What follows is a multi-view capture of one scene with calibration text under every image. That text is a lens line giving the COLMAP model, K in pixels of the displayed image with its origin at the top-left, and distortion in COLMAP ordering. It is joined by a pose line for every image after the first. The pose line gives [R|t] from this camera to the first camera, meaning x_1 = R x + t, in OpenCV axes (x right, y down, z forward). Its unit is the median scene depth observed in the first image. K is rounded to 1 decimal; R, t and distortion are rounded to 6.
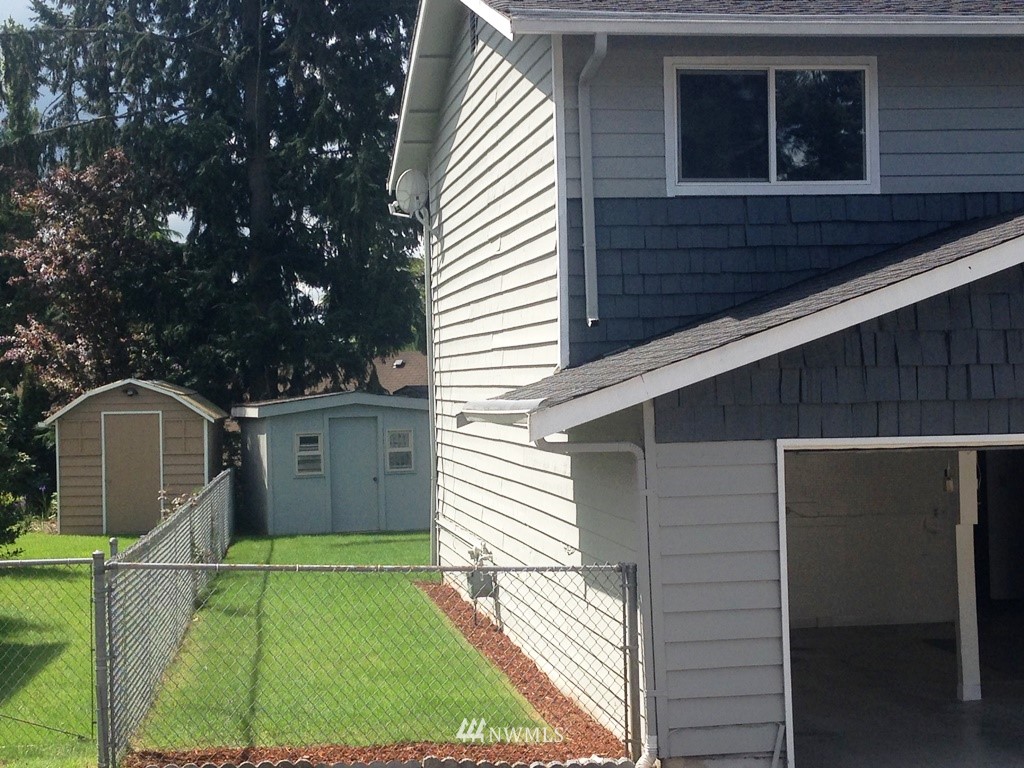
lens RADIAL K [[1693.1, 0, 512.0], [0, 1693.1, 384.0], [0, 0, 1]] dist [-0.027923, 0.876579]
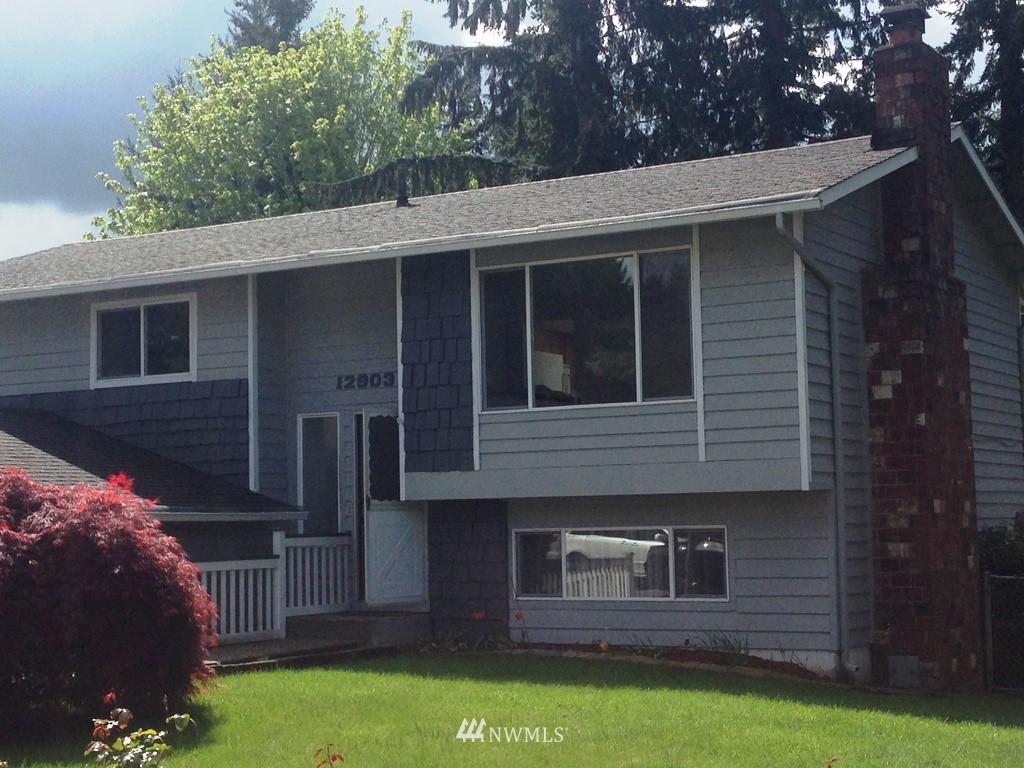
lens RADIAL K [[1693.1, 0, 512.0], [0, 1693.1, 384.0], [0, 0, 1]] dist [-0.027923, 0.876579]
pose [[0.769766, -0.037186, -0.637242, 1.712186], [-0.003285, 0.998058, -0.062209, -0.024669], [0.638318, 0.049980, 0.768149, 0.059730]]
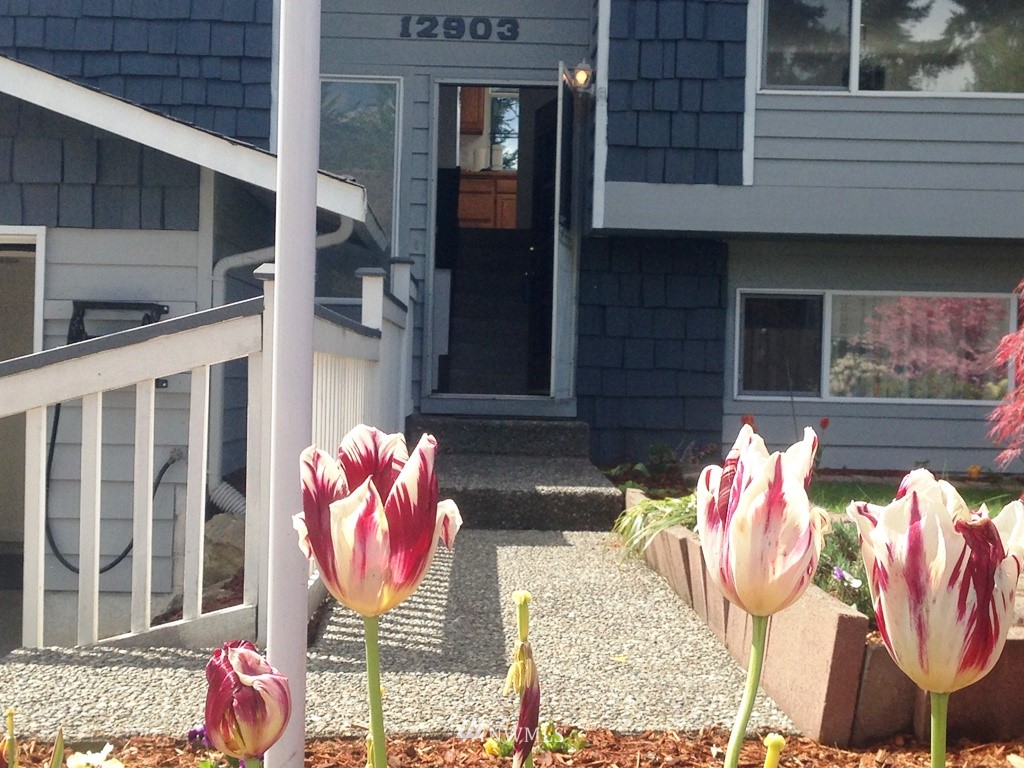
lens RADIAL K [[1693.1, 0, 512.0], [0, 1693.1, 384.0], [0, 0, 1]] dist [-0.027923, 0.876579]
pose [[0.989020, 0.050997, -0.138704, 0.793679], [-0.050784, 0.998697, 0.005077, 0.062394], [0.138782, 0.002023, 0.990321, 0.257803]]
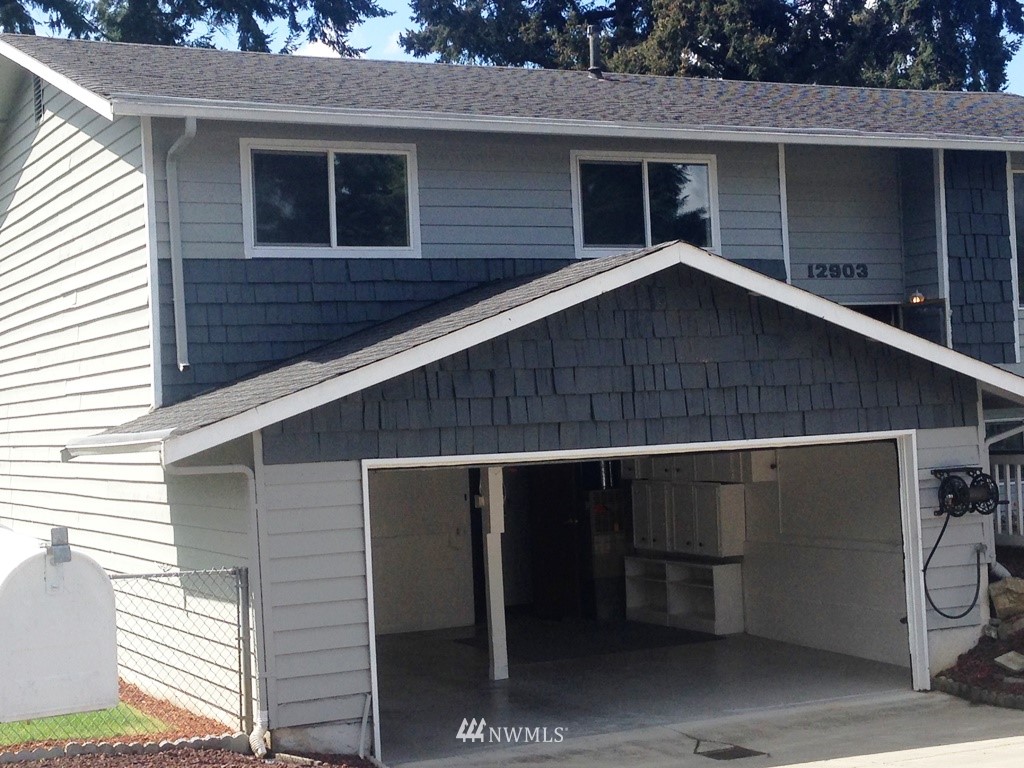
lens RADIAL K [[1693.1, 0, 512.0], [0, 1693.1, 384.0], [0, 0, 1]] dist [-0.027923, 0.876579]
pose [[0.952541, -0.010141, 0.304241, -0.088635], [0.020071, 0.999362, -0.029530, 0.013138], [-0.303747, 0.034235, 0.952137, -0.155846]]
